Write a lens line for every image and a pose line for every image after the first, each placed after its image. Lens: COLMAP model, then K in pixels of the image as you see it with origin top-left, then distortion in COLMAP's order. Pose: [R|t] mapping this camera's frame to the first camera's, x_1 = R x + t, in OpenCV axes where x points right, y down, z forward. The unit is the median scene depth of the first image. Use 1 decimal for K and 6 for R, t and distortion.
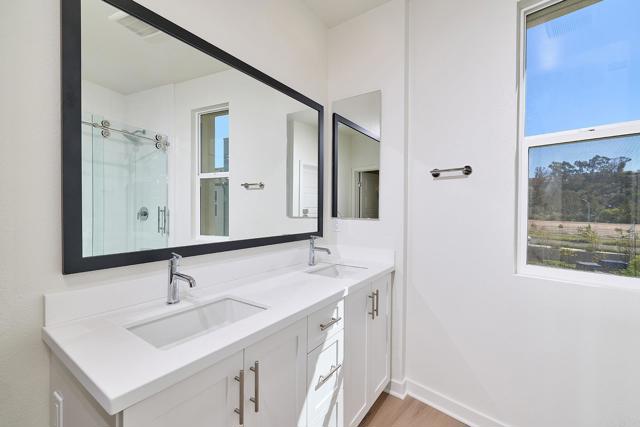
lens RADIAL K [[275.9, 0, 316.8], [0, 275.9, 212.4], [0, 0, 1]] dist [0.001874, 0.000340]
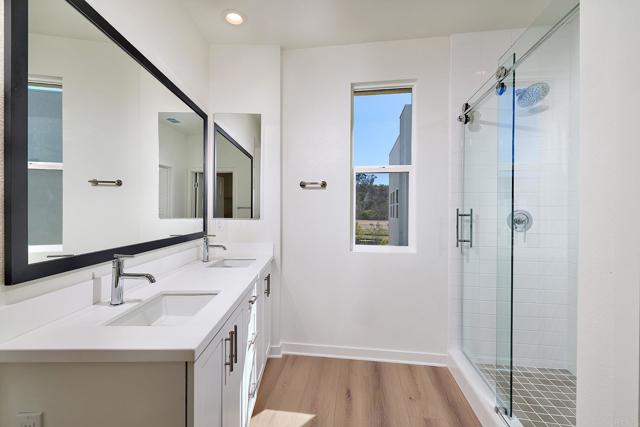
lens RADIAL K [[275.9, 0, 316.8], [0, 275.9, 212.4], [0, 0, 1]] dist [0.001874, 0.000340]
pose [[0.804081, -0.001730, 0.594518, -0.313367], [0.003143, 0.999994, -0.001342, -0.002002], [-0.594512, 0.002948, 0.804081, -0.137911]]
